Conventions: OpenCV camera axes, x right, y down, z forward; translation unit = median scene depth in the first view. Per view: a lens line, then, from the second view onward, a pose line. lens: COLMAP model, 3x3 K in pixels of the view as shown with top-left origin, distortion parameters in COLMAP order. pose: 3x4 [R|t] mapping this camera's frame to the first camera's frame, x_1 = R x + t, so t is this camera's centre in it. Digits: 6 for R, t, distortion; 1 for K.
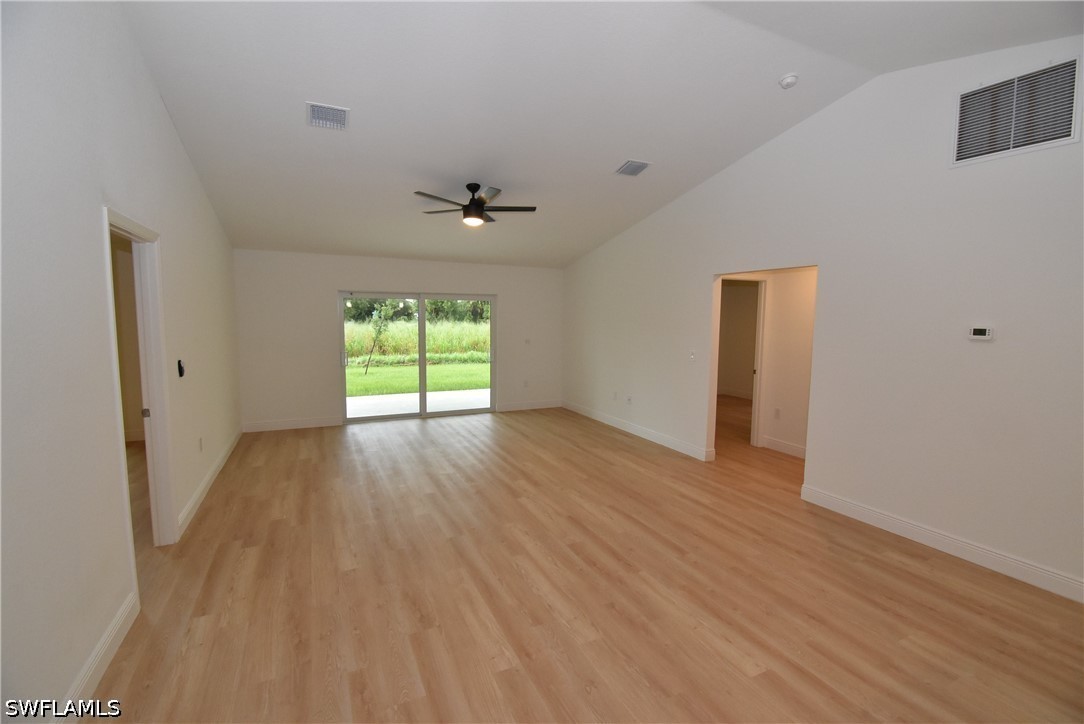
lens RADIAL K [[478.0, 0, 544.4], [0, 478.0, 358.2], [0, 0, 1]] dist [0.007509, -0.017255]
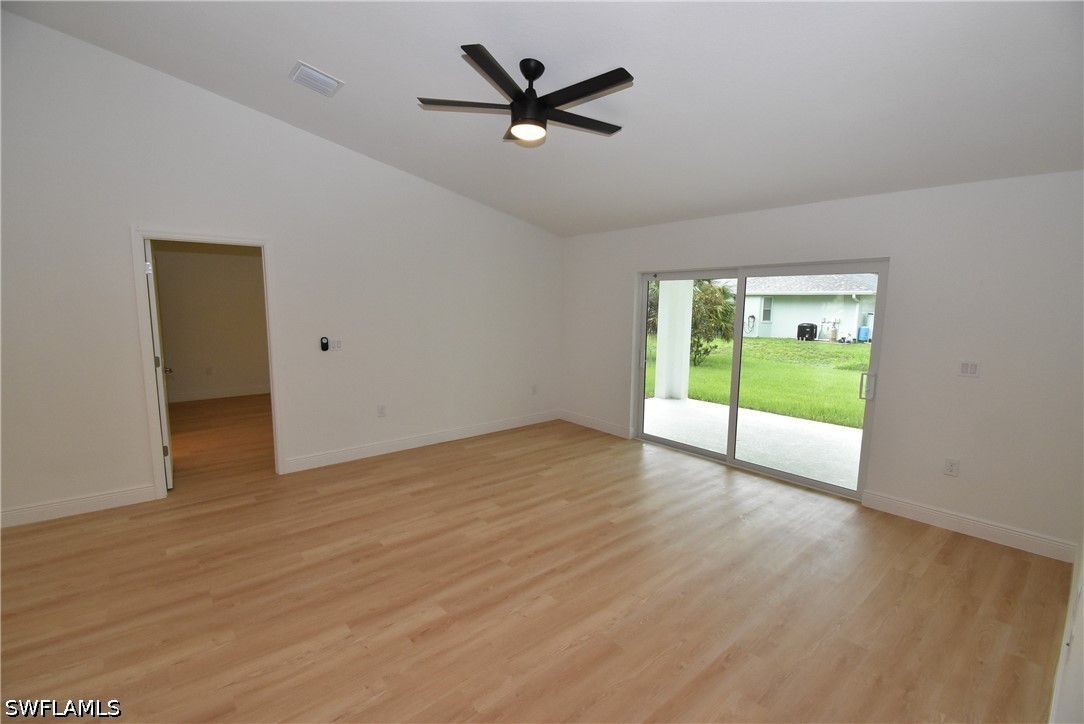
lens RADIAL K [[478.0, 0, 541.4], [0, 478.0, 361.5], [0, 0, 1]] dist [0.007509, -0.017255]
pose [[0.249163, 0.111958, -0.961969, 0.507161], [-0.091759, 0.991556, 0.091635, -0.086103], [0.964105, 0.065437, 0.257332, 1.056151]]
